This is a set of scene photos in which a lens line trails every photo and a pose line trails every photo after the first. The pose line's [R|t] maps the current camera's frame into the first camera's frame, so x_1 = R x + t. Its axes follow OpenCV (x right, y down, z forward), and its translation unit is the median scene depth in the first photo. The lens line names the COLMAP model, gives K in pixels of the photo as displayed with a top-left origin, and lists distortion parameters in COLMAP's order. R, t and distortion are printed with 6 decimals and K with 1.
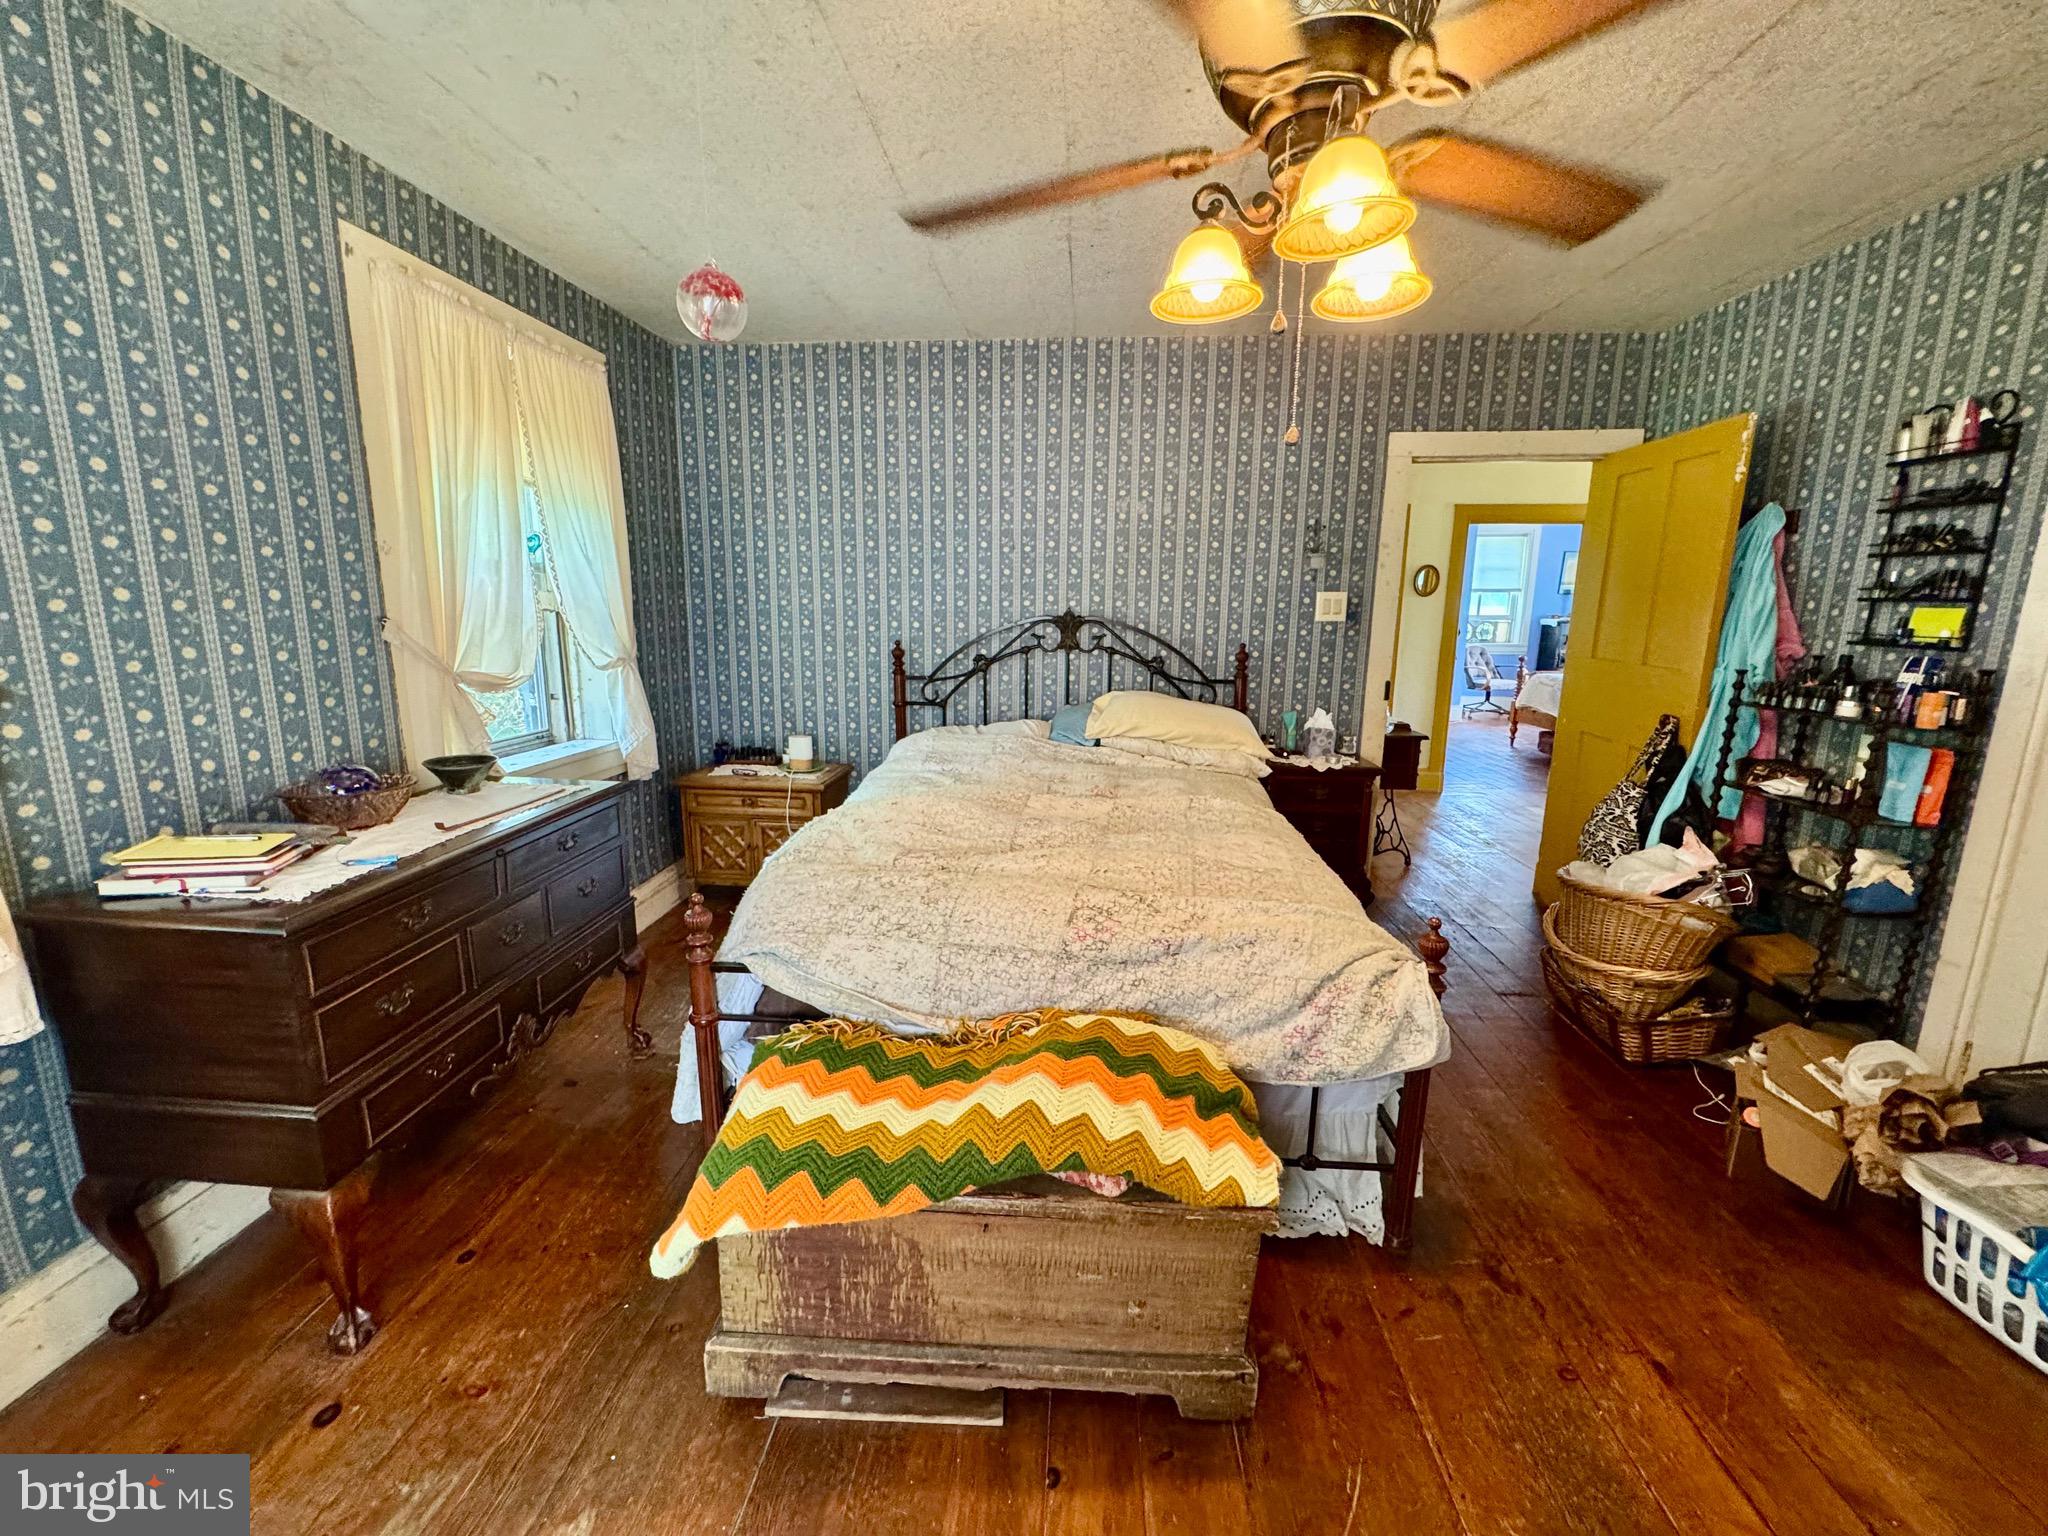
lens RADIAL K [[826.9, 0, 1028.6], [0, 826.9, 762.1], [0, 0, 1]] dist [0.000074, 0.000142]
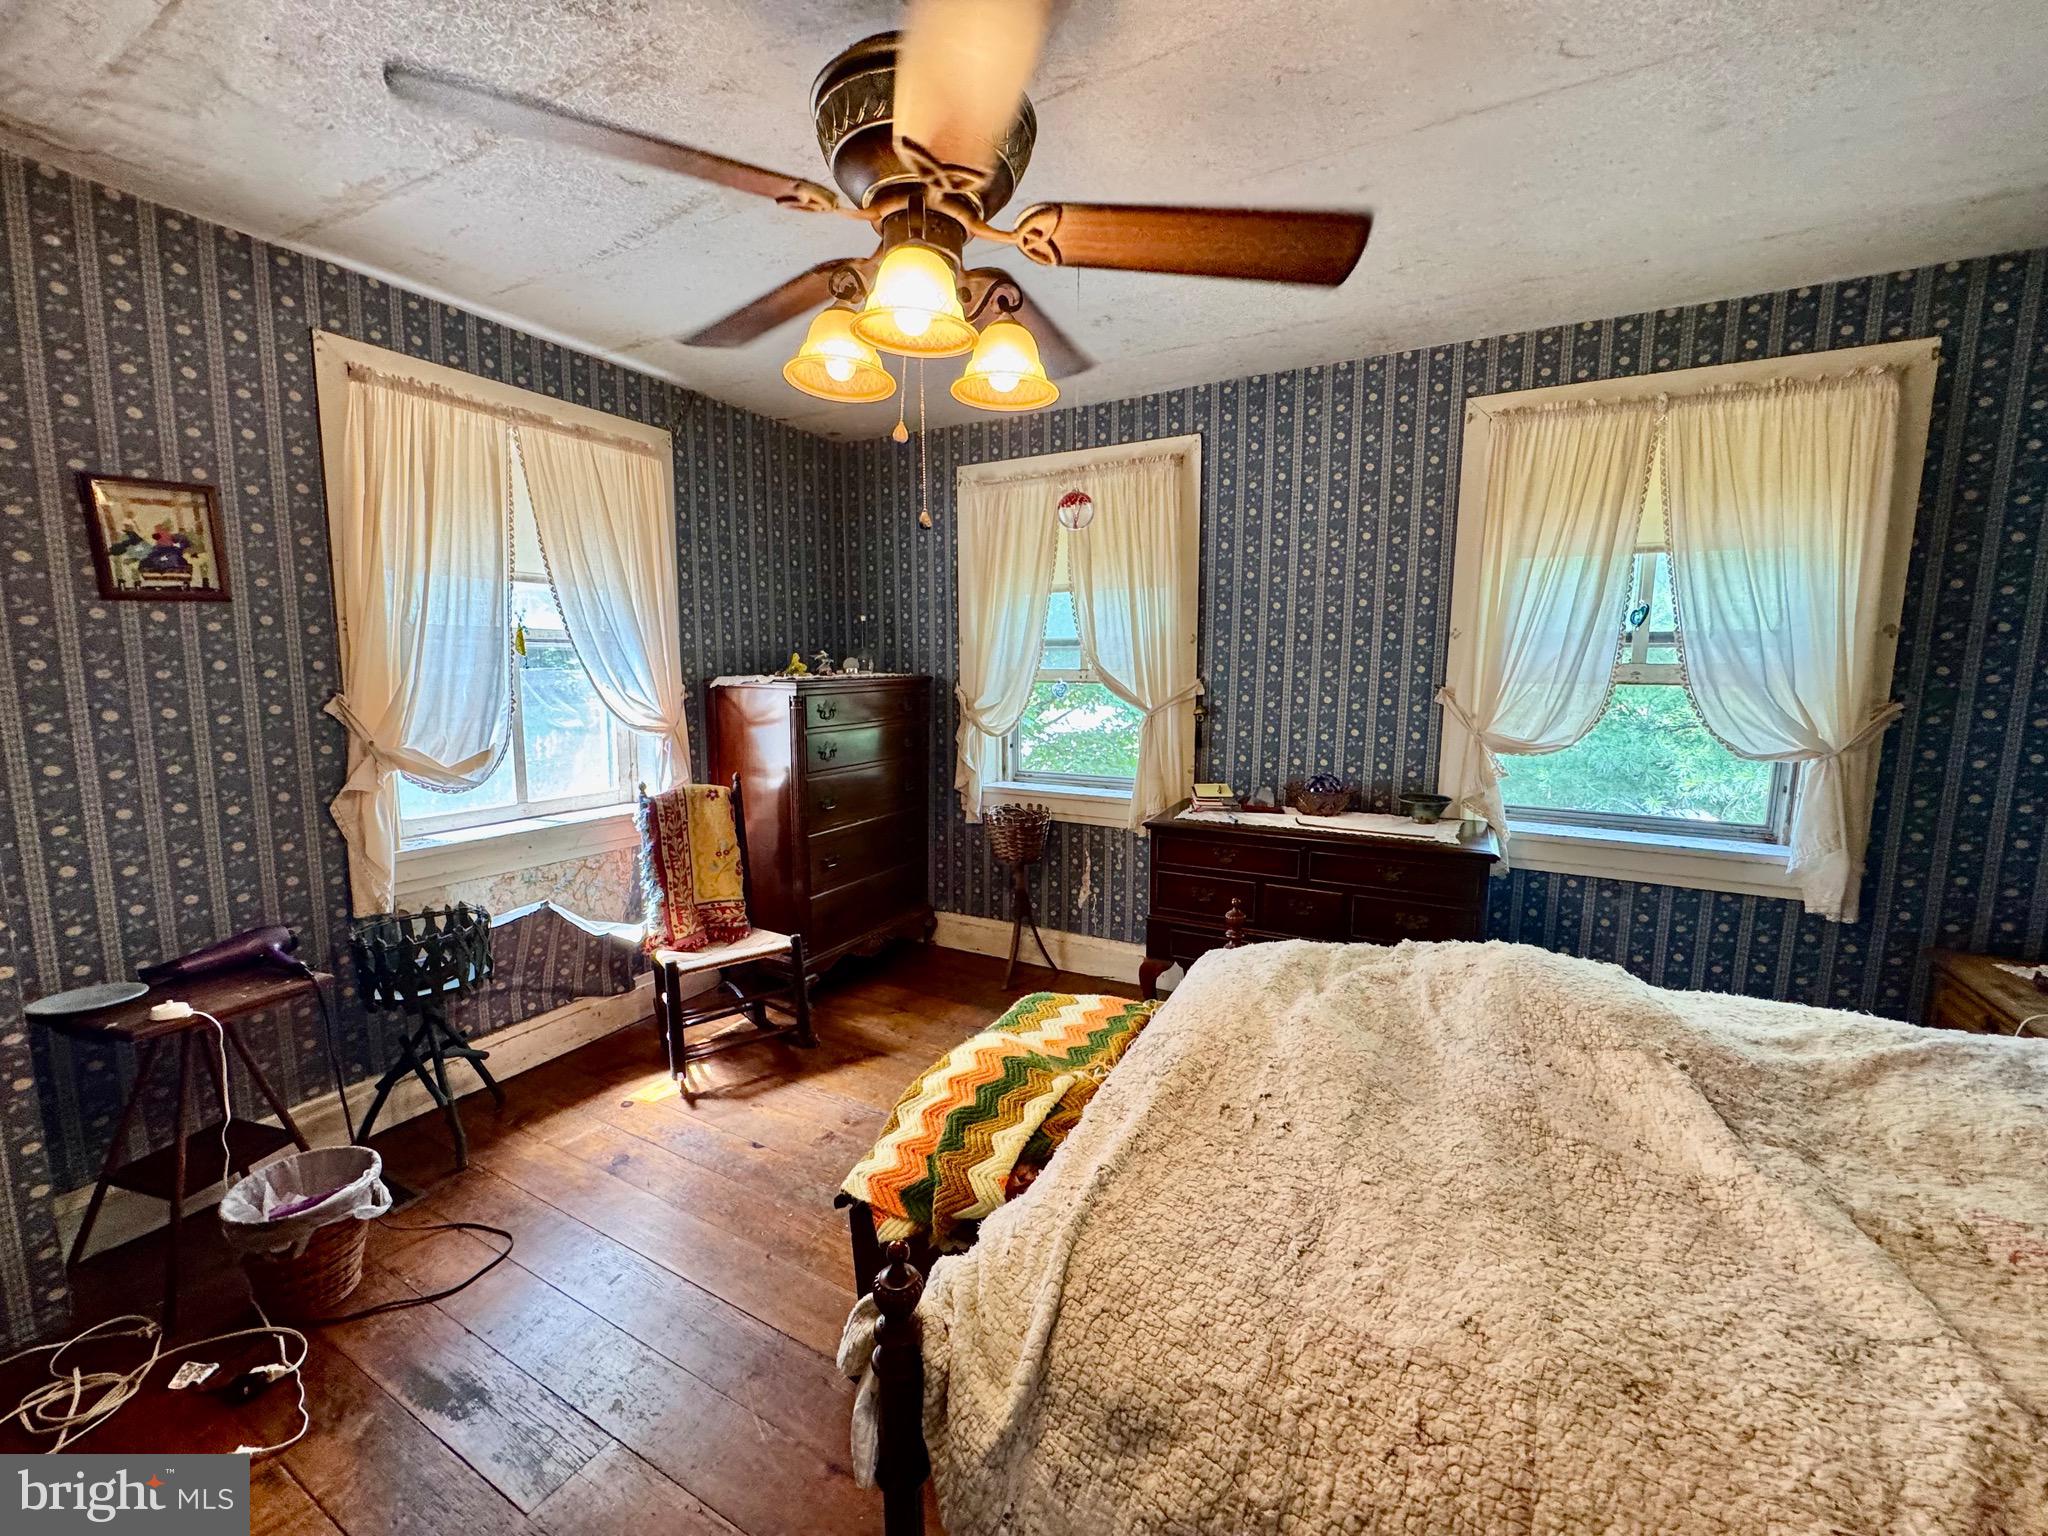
lens RADIAL K [[826.9, 0, 1025.4], [0, 826.9, 766.7], [0, 0, 1]] dist [0.000074, 0.000142]
pose [[-0.429535, 0.098879, -0.897621, 0.765168], [-0.182958, 0.963845, 0.193724, -0.196049], [0.884322, 0.247438, -0.395914, 1.028269]]
